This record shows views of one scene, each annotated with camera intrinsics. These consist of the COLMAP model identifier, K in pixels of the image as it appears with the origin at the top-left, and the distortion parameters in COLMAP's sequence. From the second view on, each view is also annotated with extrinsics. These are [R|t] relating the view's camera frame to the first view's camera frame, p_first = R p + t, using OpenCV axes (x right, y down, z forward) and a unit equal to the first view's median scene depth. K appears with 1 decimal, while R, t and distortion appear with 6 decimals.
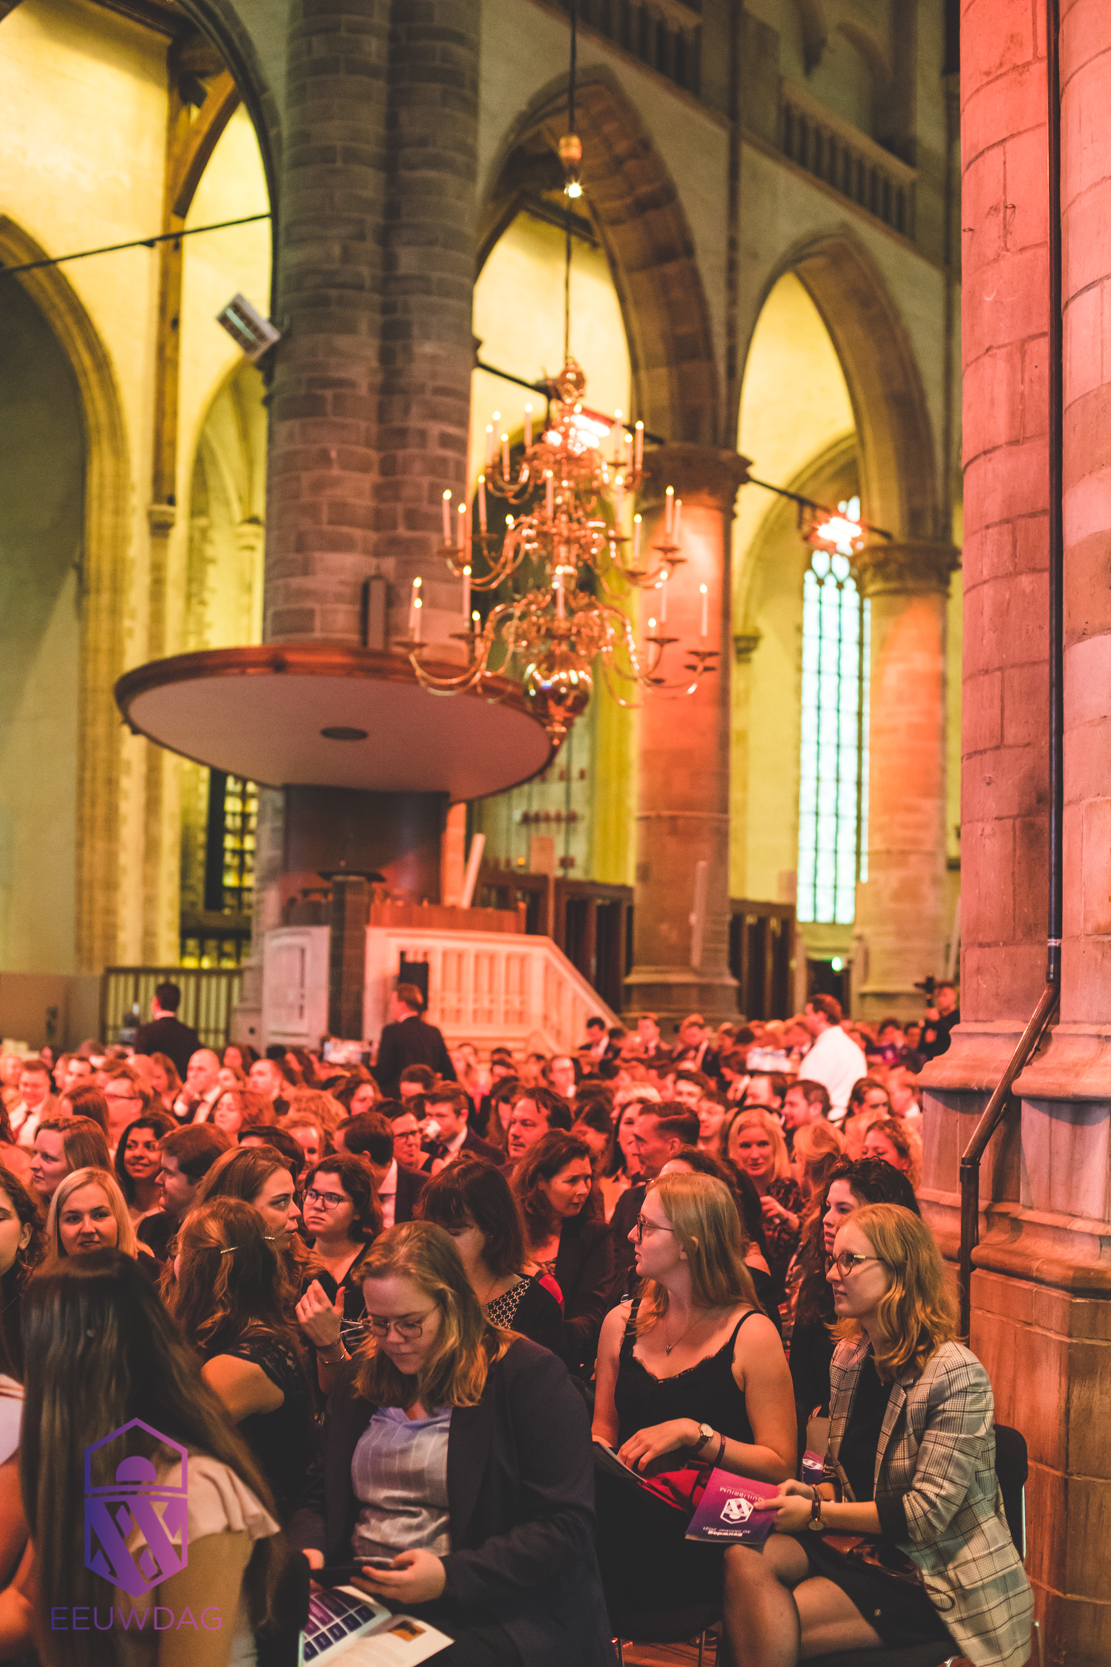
lens RADIAL K [[2390.7, 0, 565.4], [0, 2390.7, 833.6], [0, 0, 1]] dist [-0.111464, 0.000000]
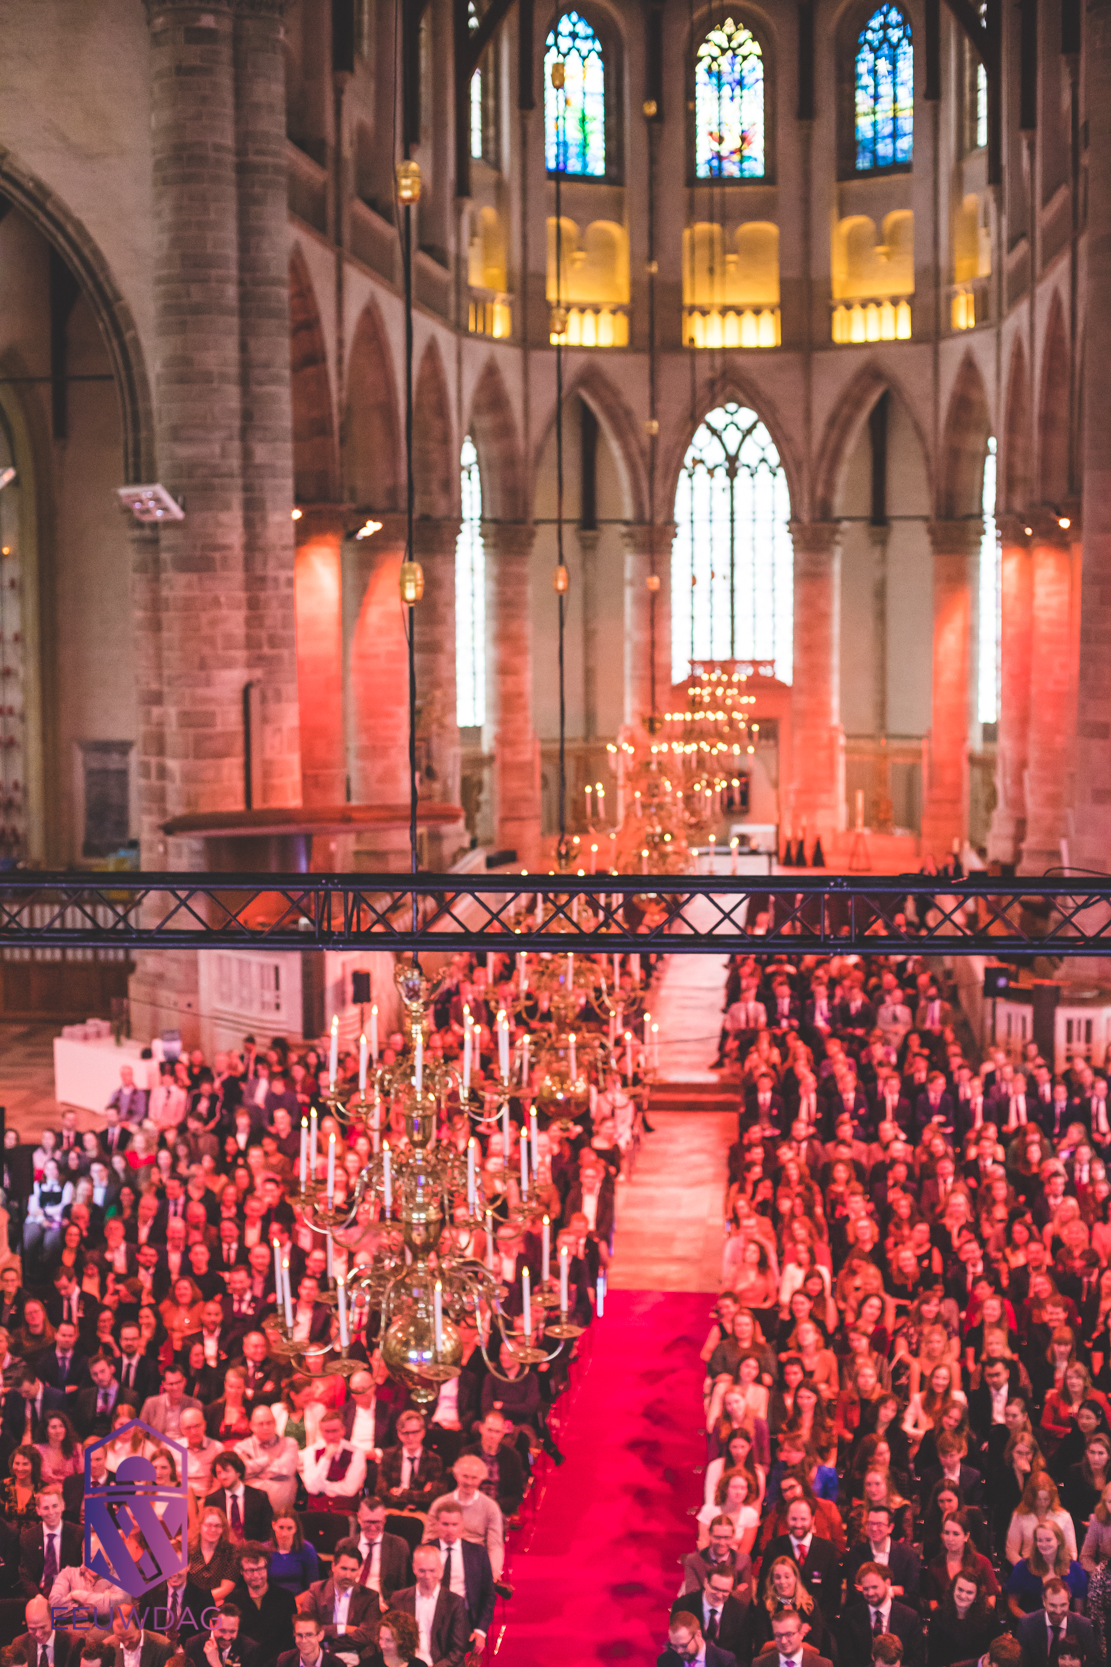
lens RADIAL K [[2390.7, 0, 542.9], [0, 2390.7, 824.2], [0, 0, 1]] dist [-0.111464, 0.000000]
pose [[0.893323, -0.075511, 0.443025, -0.557797], [-0.004443, 0.984251, 0.176719, -0.275318], [-0.449393, -0.159836, 0.878919, -0.347790]]
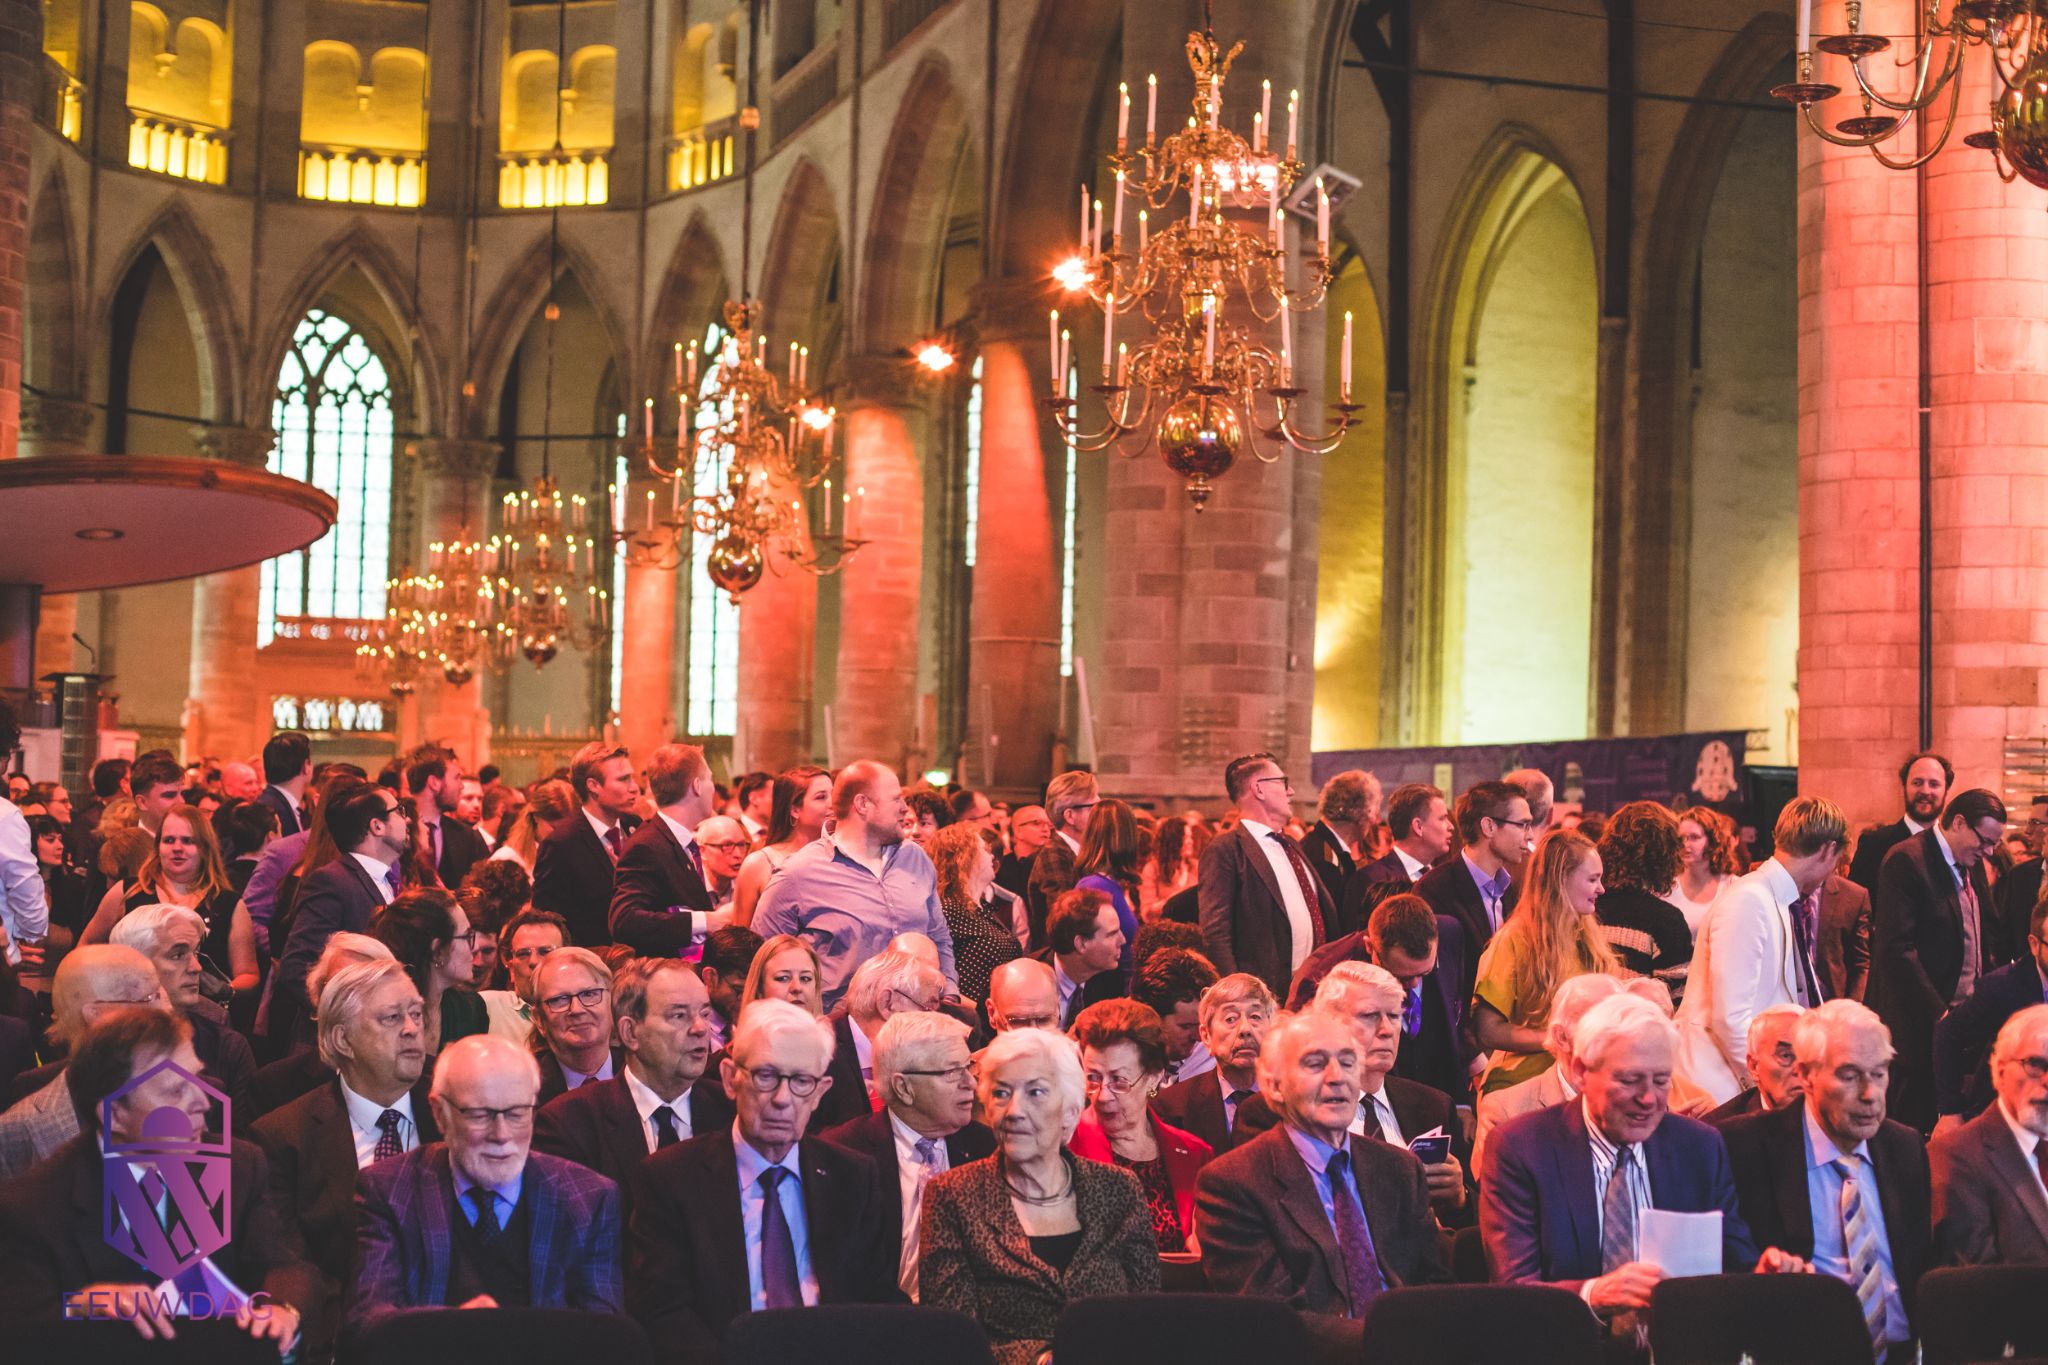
lens RADIAL K [[2937.1, 0, 1021.7], [0, 2937.1, 672.9], [0, 0, 1]] dist [-0.111464, 0.000000]
pose [[0.625005, 0.033764, 0.779890, -0.693514], [-0.065680, 0.997796, 0.009438, -0.018628], [-0.777853, -0.057122, 0.625845, -0.041653]]
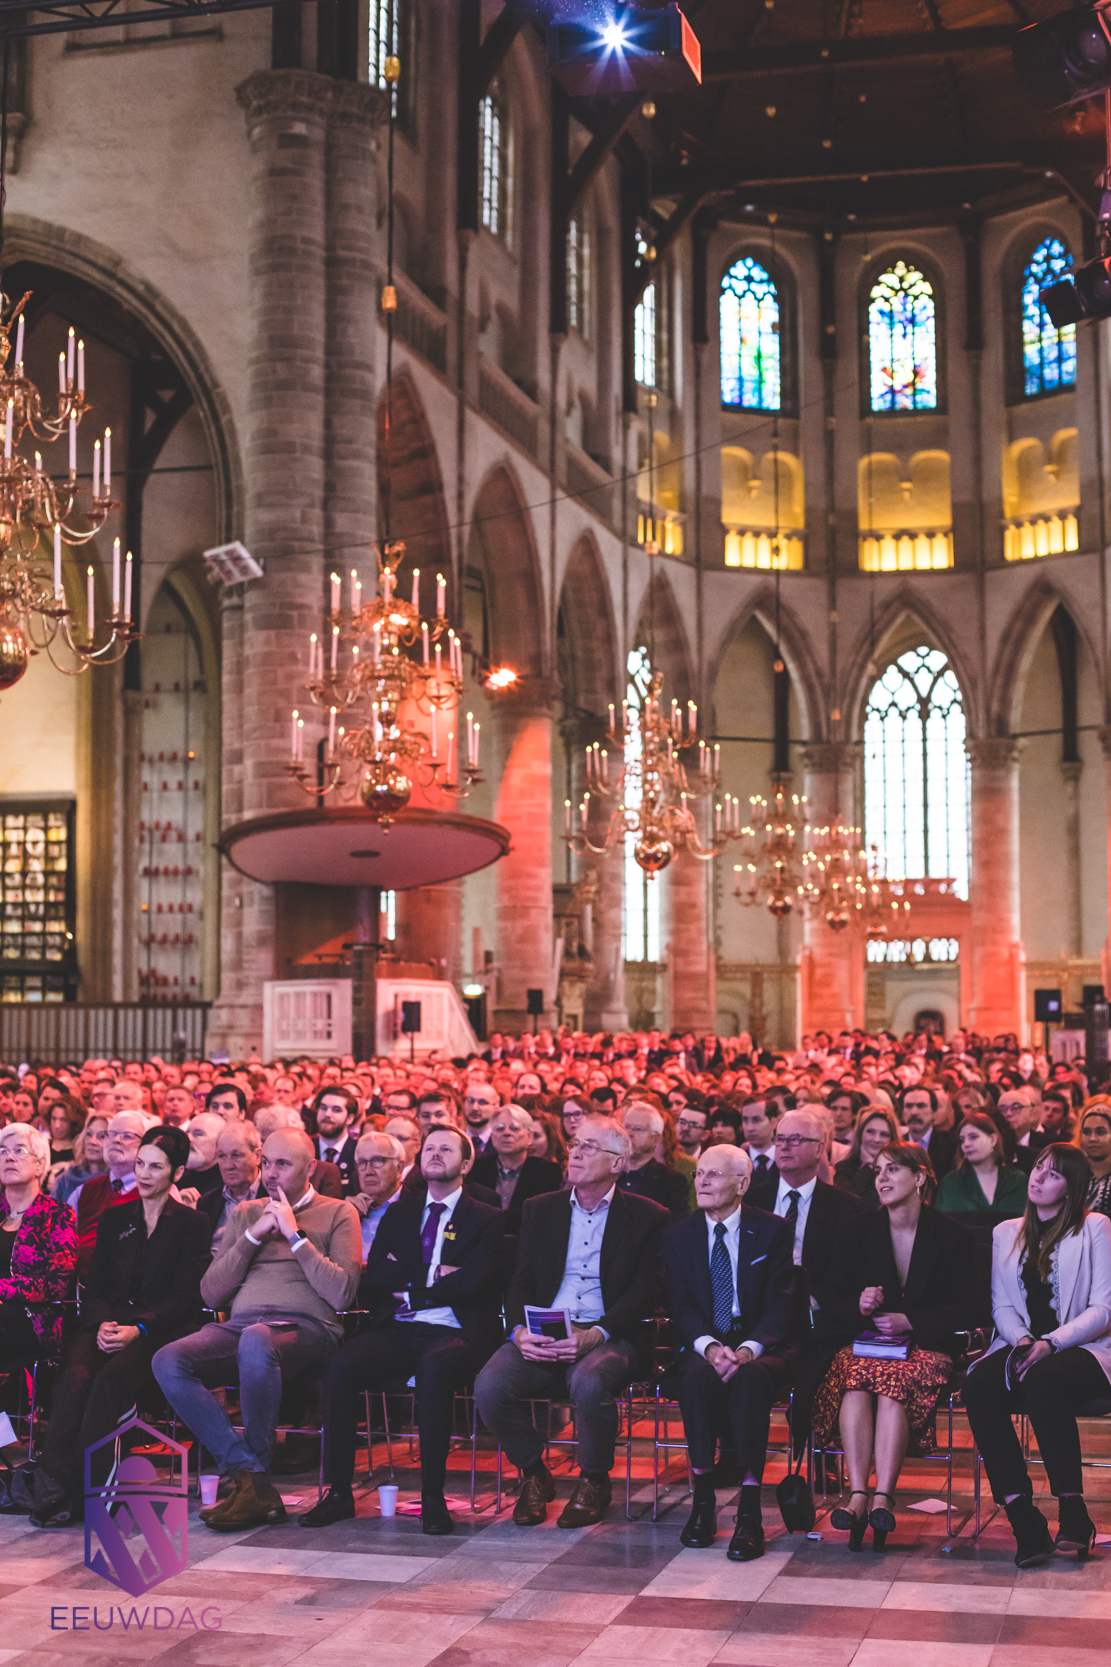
lens RADIAL K [[2390.7, 0, 559.8], [0, 2390.7, 825.1], [0, 0, 1]] dist [-0.111464, 0.000000]
pose [[0.944482, 0.002836, 0.328550, -0.424021], [-0.000935, 0.999982, -0.005943, -0.045326], [-0.328560, 0.005306, 0.944468, -0.439484]]
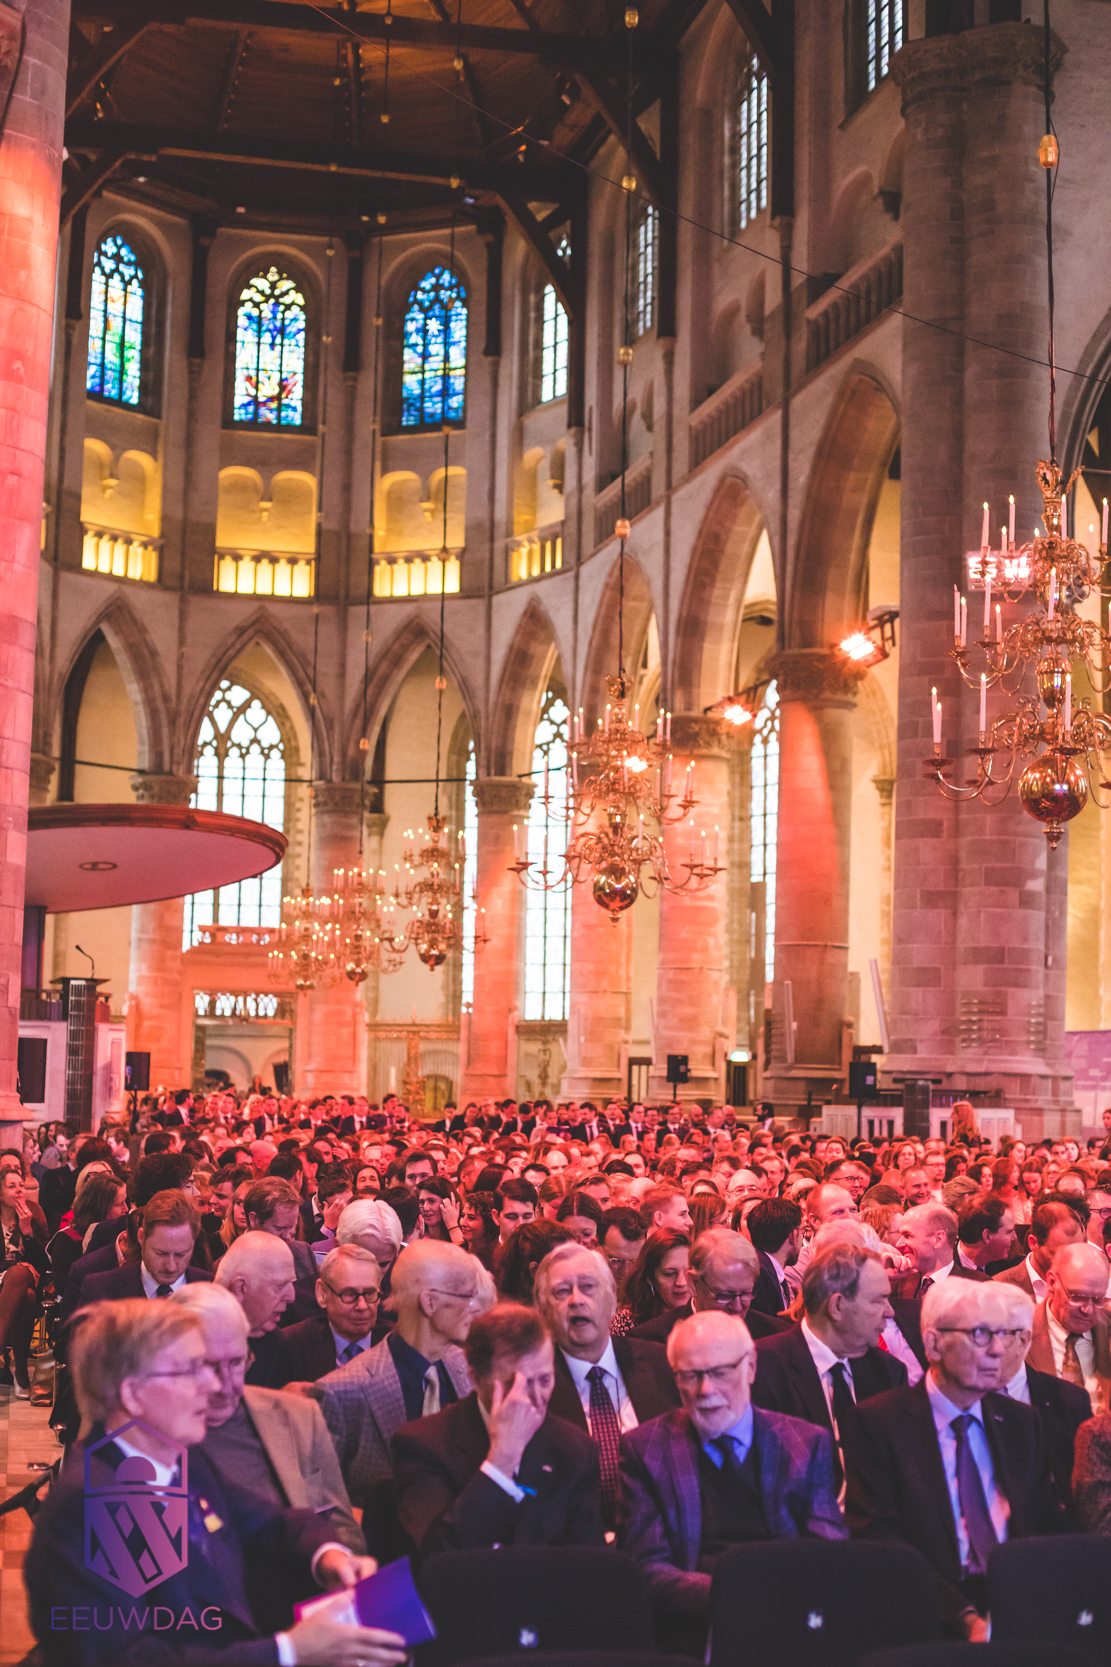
lens RADIAL K [[2390.7, 0, 538.0], [0, 2390.7, 819.0], [0, 0, 1]] dist [-0.111464, 0.000000]
pose [[0.694976, 0.074281, 0.715186, -0.718865], [-0.059571, 0.997178, -0.045682, -0.020737], [-0.716561, -0.010856, 0.697440, -0.016361]]
